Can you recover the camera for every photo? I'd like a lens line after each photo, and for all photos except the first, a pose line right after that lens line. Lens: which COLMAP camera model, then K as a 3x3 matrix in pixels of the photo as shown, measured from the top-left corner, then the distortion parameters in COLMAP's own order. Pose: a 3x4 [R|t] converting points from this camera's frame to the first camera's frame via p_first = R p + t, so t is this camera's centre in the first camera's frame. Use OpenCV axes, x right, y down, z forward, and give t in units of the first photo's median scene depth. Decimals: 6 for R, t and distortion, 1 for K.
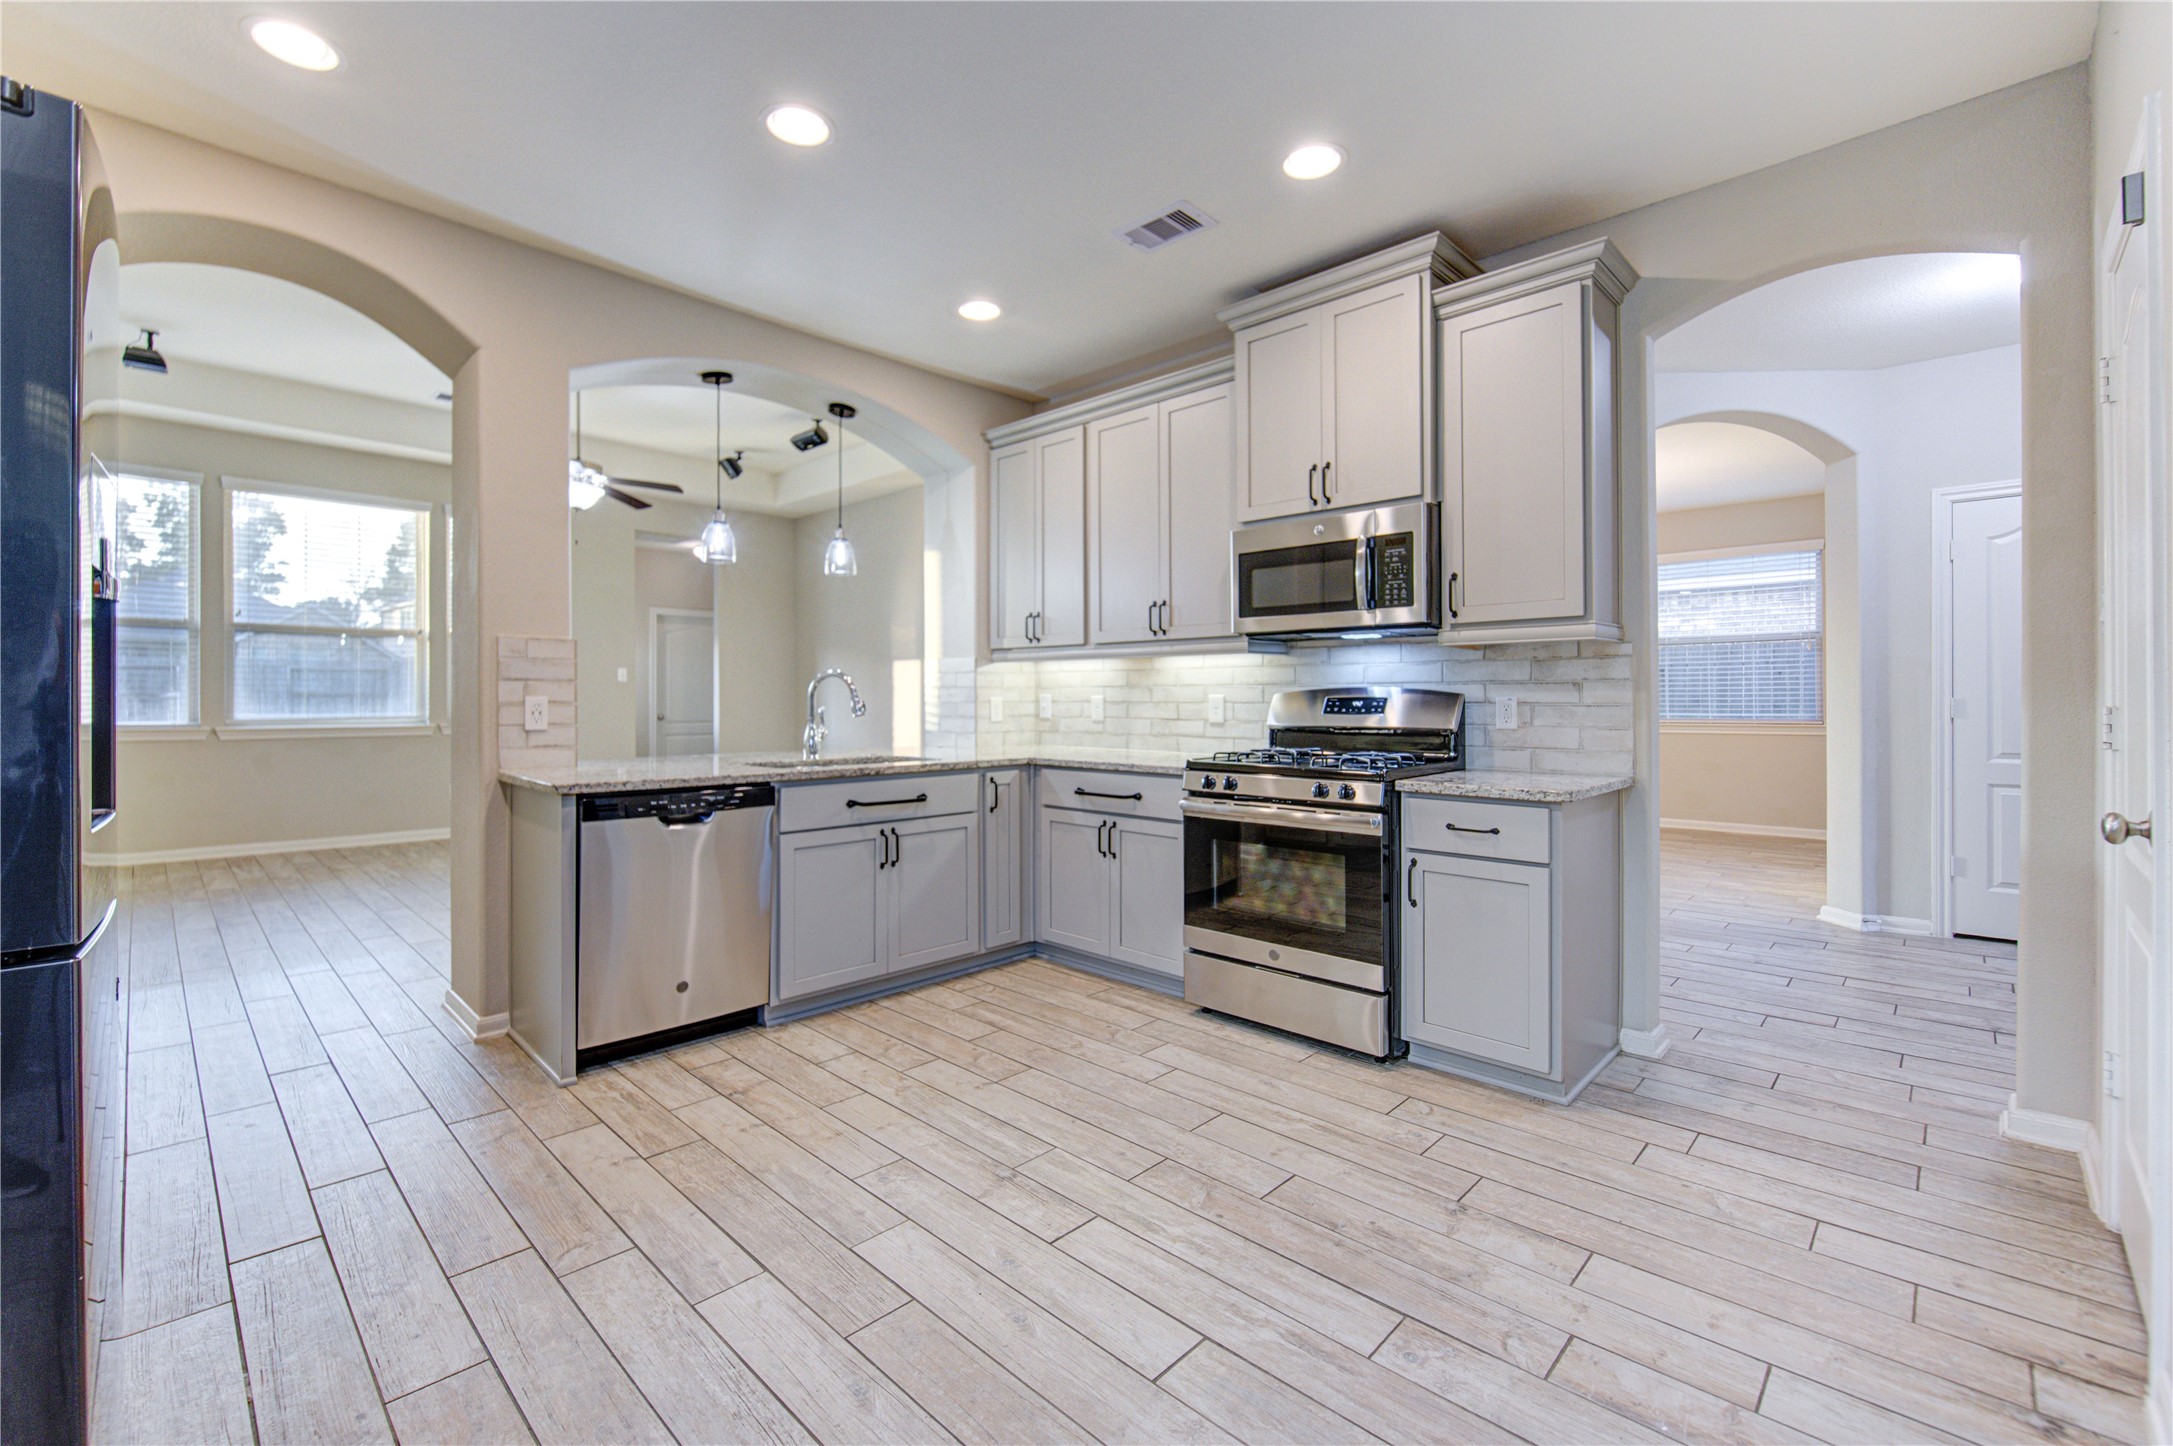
lens RADIAL K [[913.4, 0, 1084.9], [0, 913.4, 701.2], [0, 0, 1]] dist [-0.007931, -0.002640]
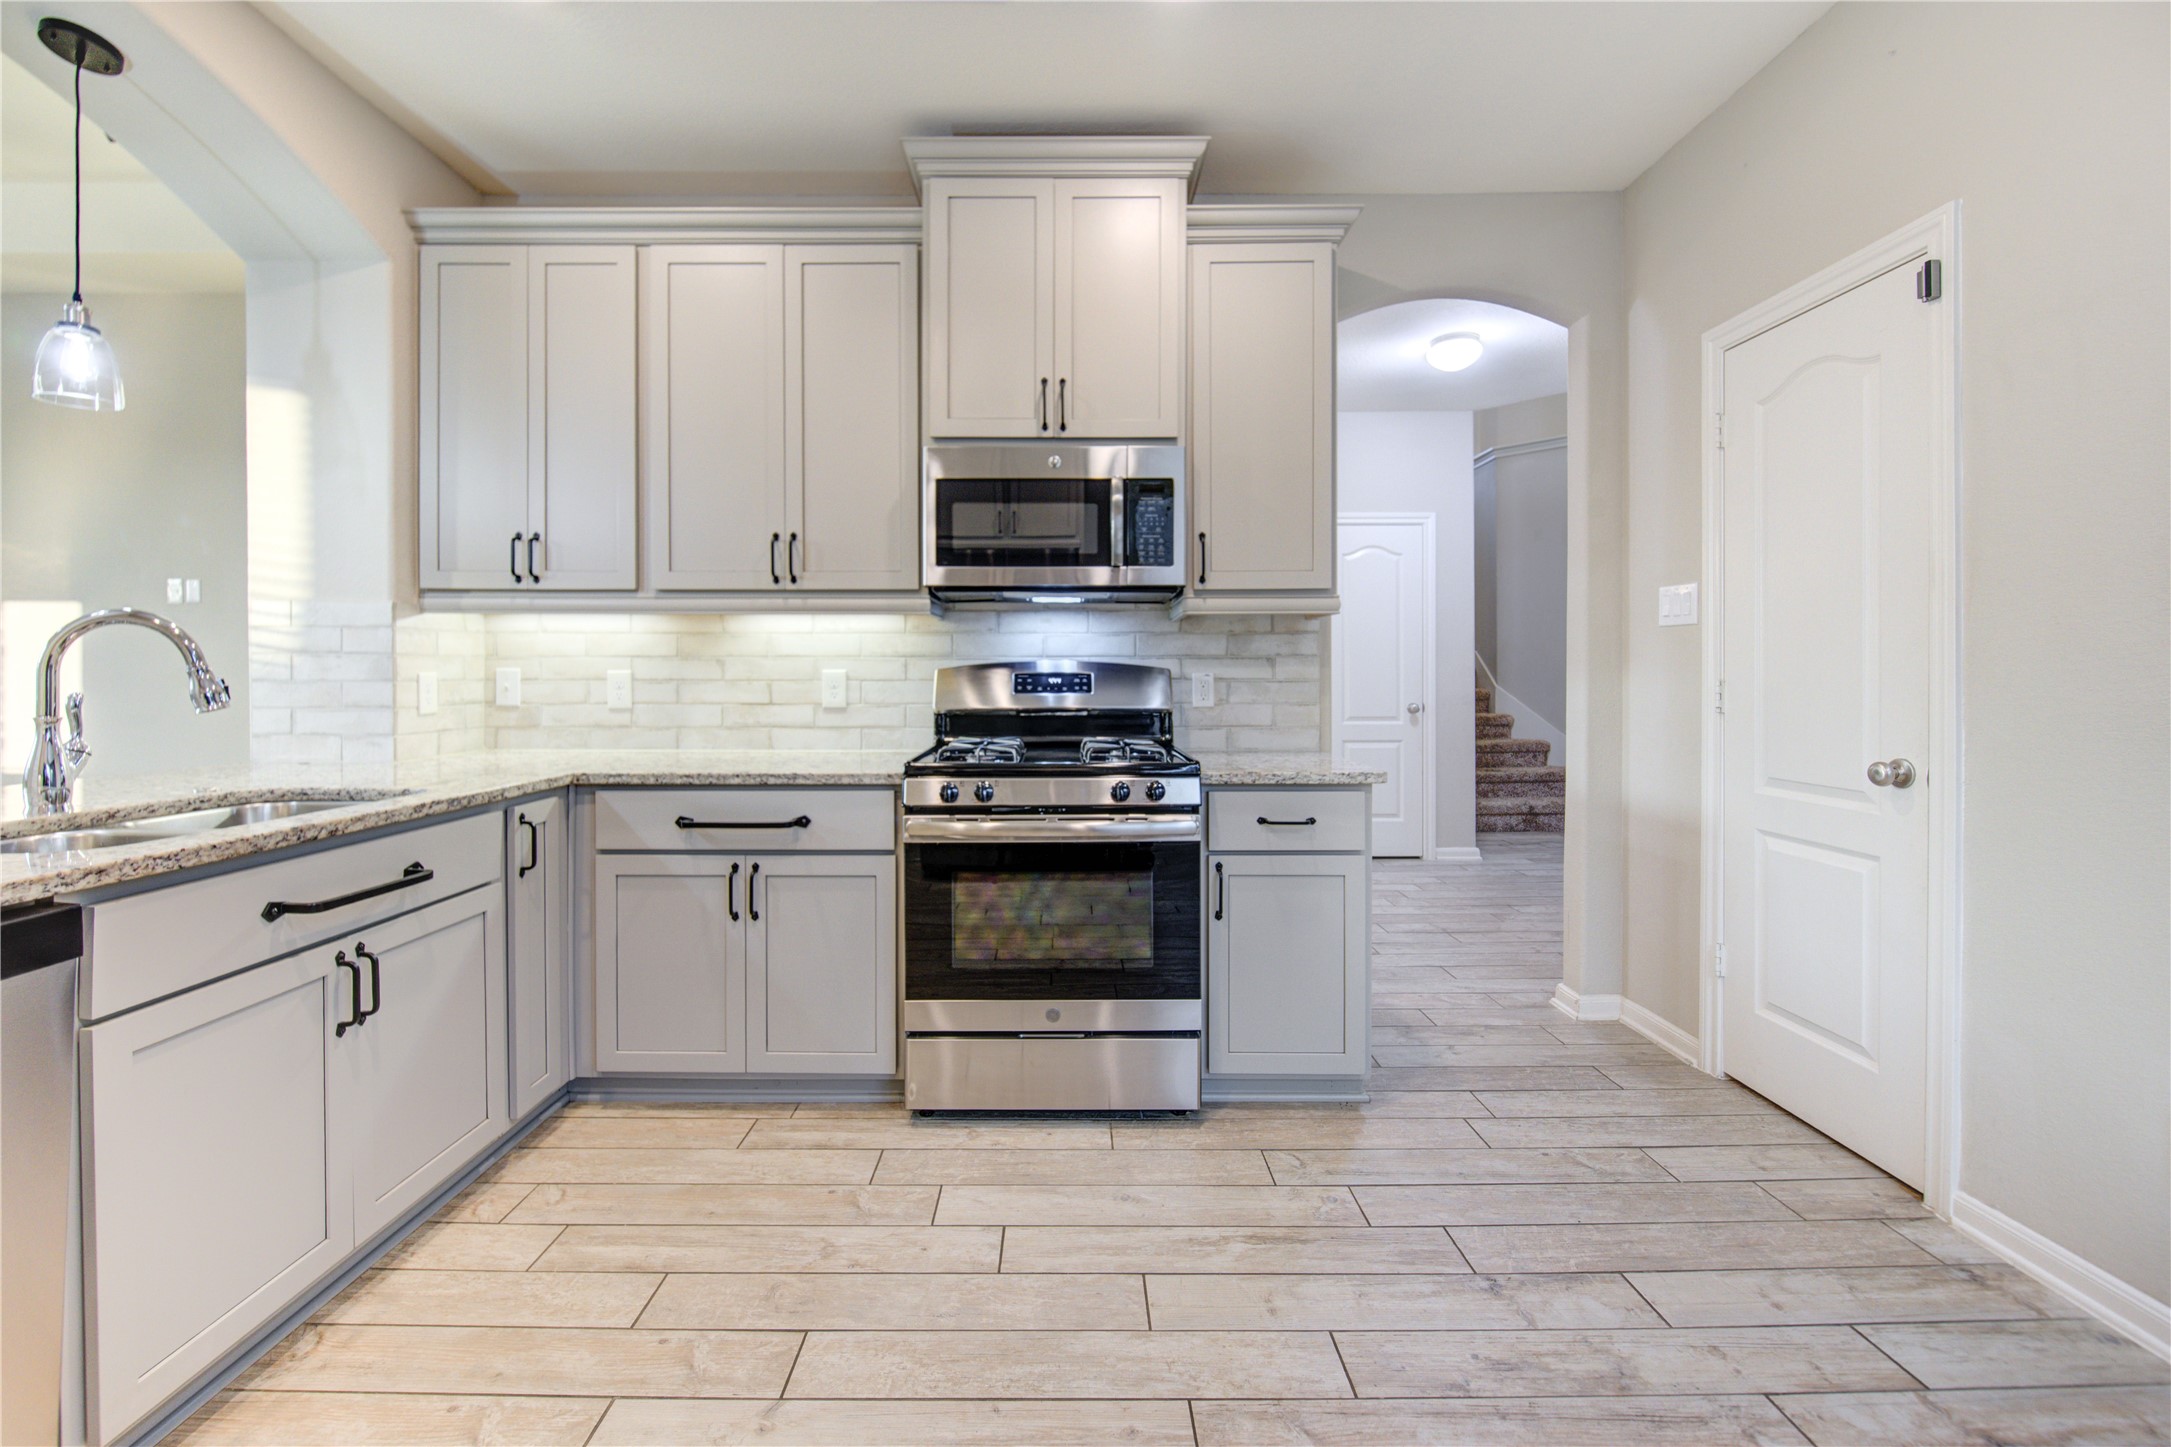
lens RADIAL K [[912.6, 0, 1071.2], [0, 912.6, 680.5], [0, 0, 1]] dist [-0.007931, -0.002640]
pose [[0.725532, -0.003886, 0.688177, -0.280243], [0.001782, 0.999991, 0.003768, -0.000549], [-0.688186, -0.001507, 0.725533, 0.419390]]
